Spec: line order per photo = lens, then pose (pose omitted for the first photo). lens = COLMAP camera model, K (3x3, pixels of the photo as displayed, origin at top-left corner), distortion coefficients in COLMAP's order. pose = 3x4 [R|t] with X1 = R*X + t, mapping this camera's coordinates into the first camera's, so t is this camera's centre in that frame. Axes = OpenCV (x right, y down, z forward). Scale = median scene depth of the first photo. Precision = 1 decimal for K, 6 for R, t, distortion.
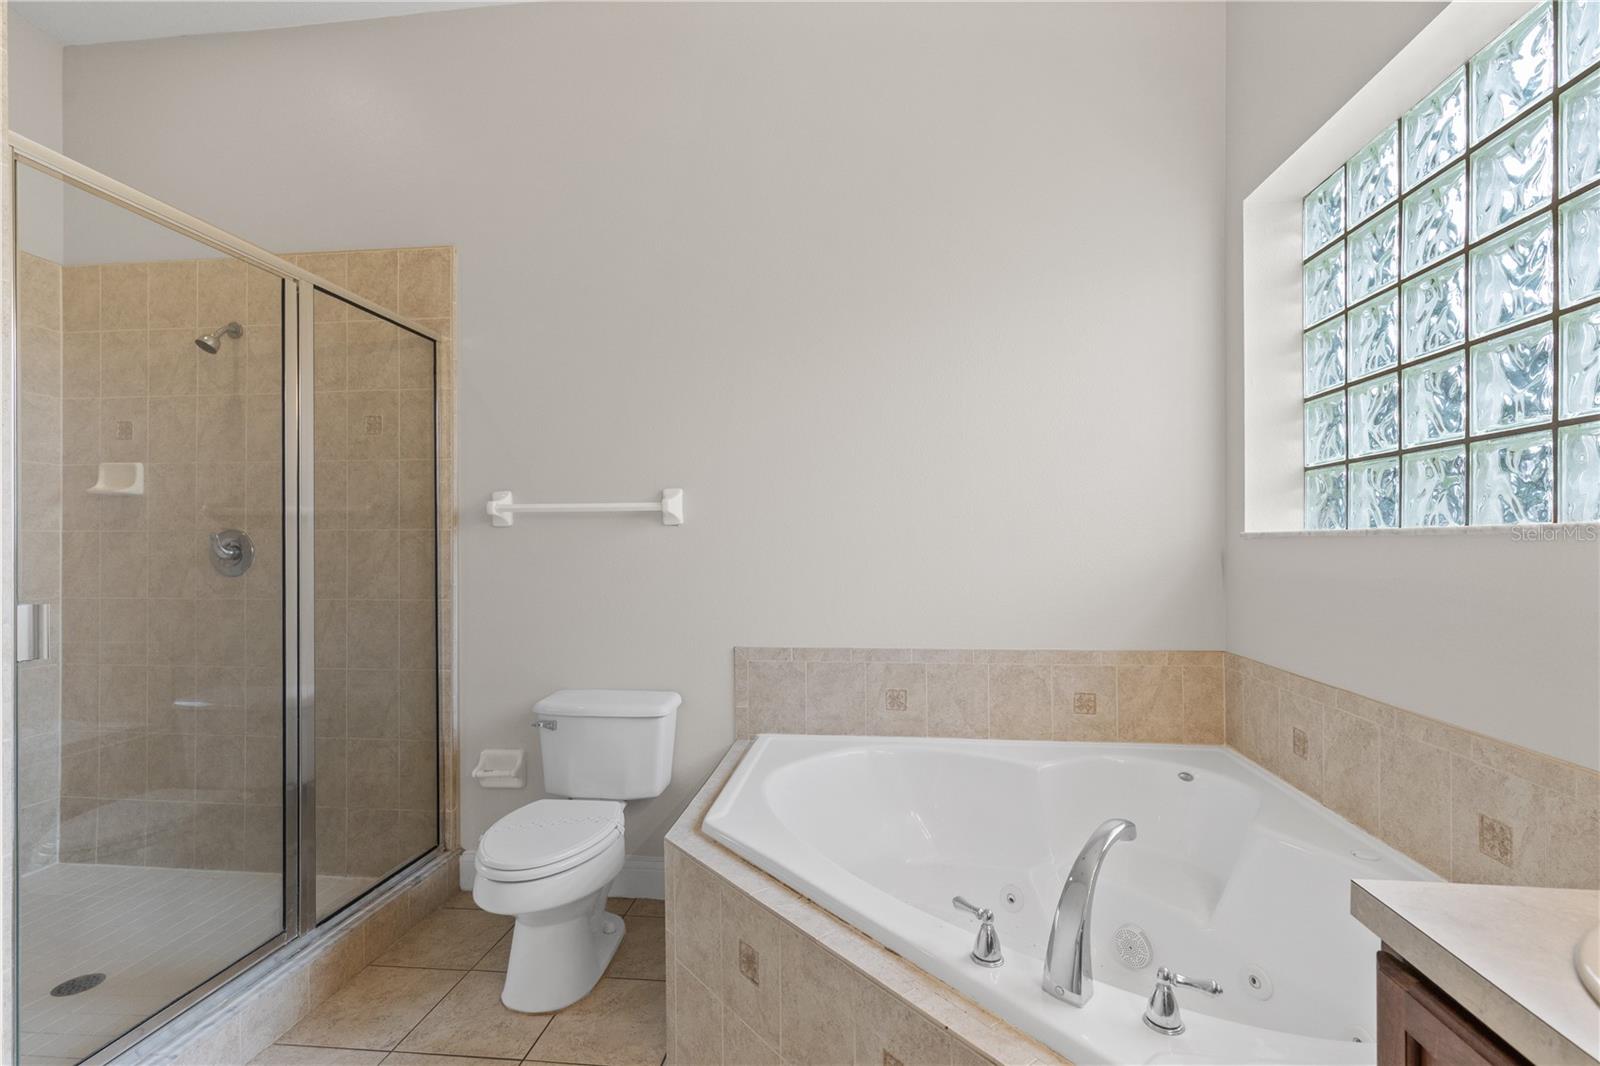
lens RADIAL K [[713.3, 0, 800.3], [0, 713.3, 531.7], [0, 0, 1]] dist [0.000138, 0.000570]
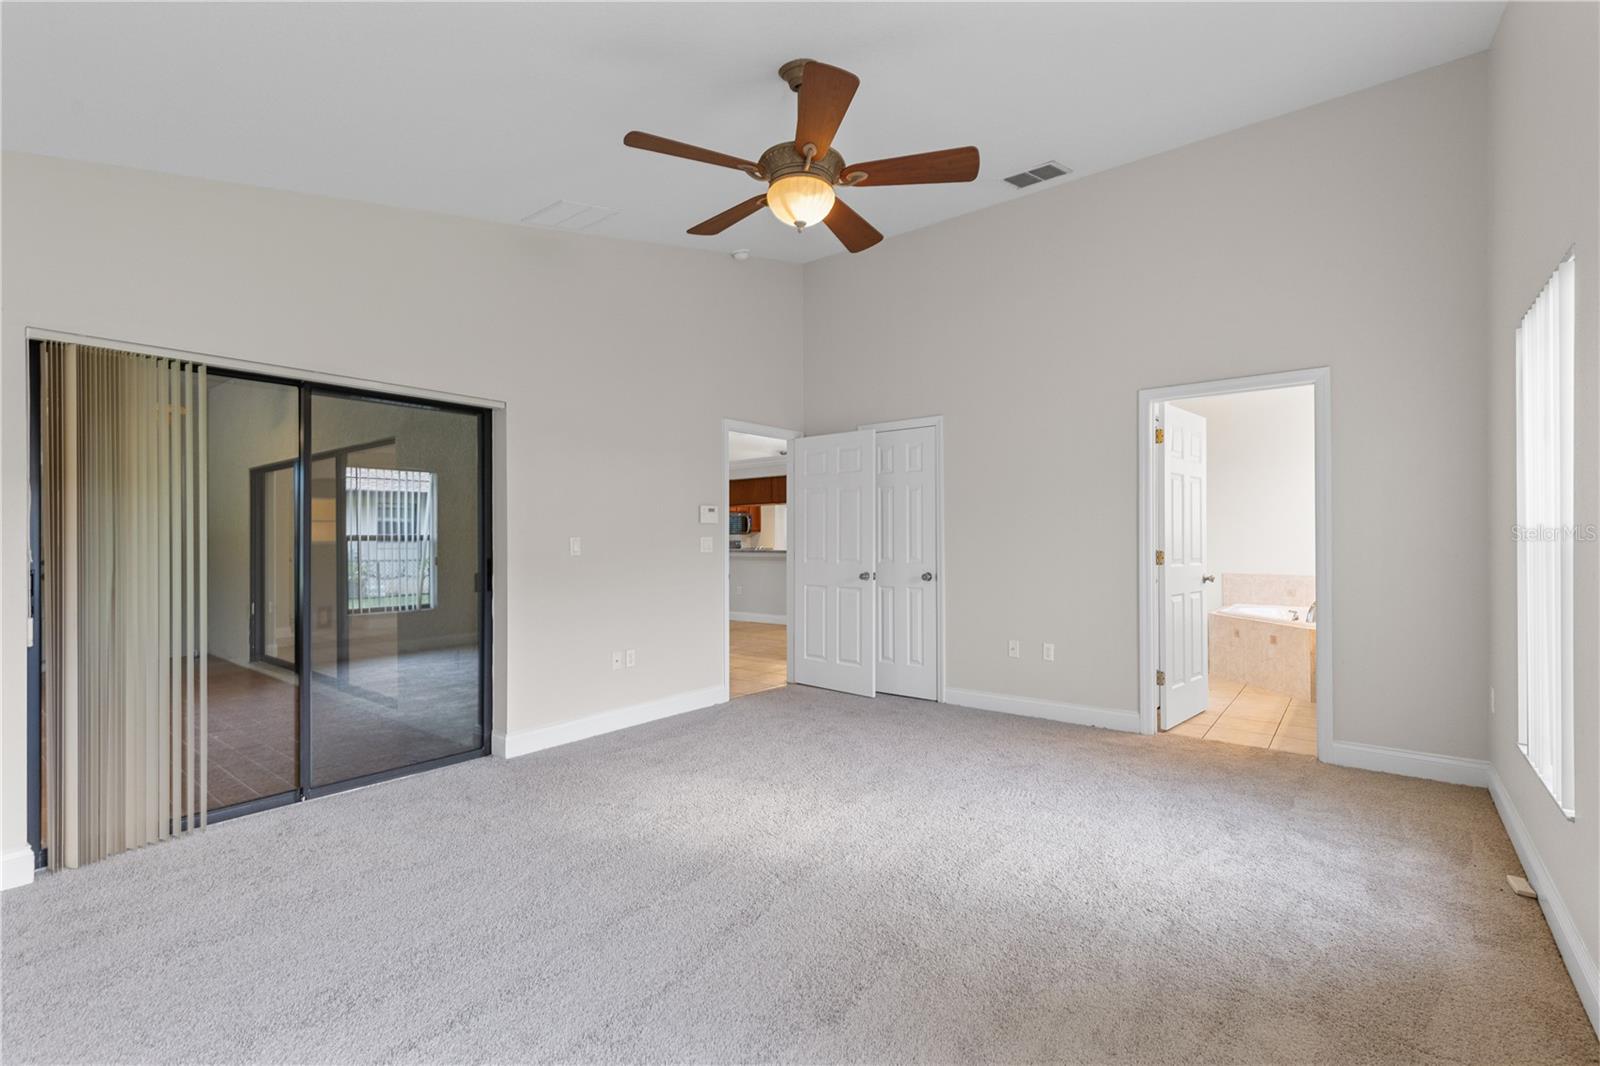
lens RADIAL K [[713.3, 0, 800.3], [0, 713.3, 531.7], [0, 0, 1]] dist [0.000138, 0.000570]
pose [[0.848866, -0.002835, -0.528600, -0.018665], [0.007205, 0.999955, 0.006206, -0.035638], [0.528559, -0.009077, 0.848848, -2.473699]]
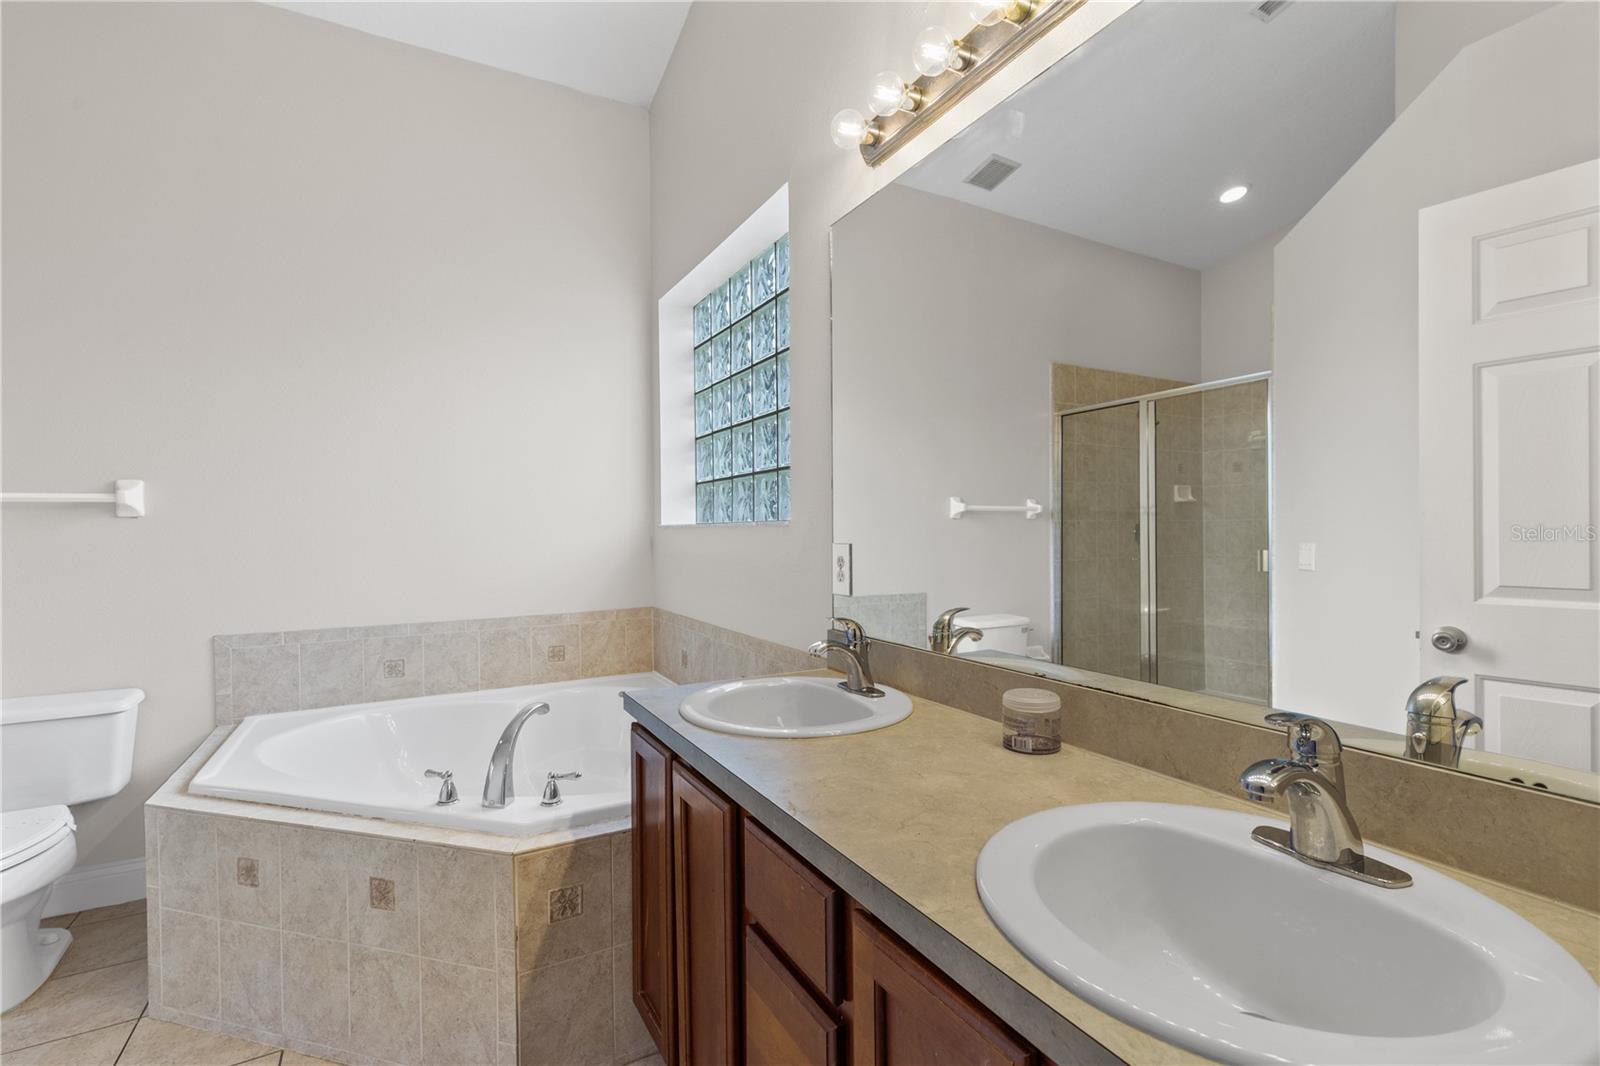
lens RADIAL K [[713.3, 0, 800.3], [0, 713.3, 531.7], [0, 0, 1]] dist [0.000138, 0.000570]
pose [[0.809286, -0.006271, 0.587381, -0.012066], [-0.001748, 0.999913, 0.013082, -0.004193], [-0.587412, -0.011614, 0.809205, -0.342938]]
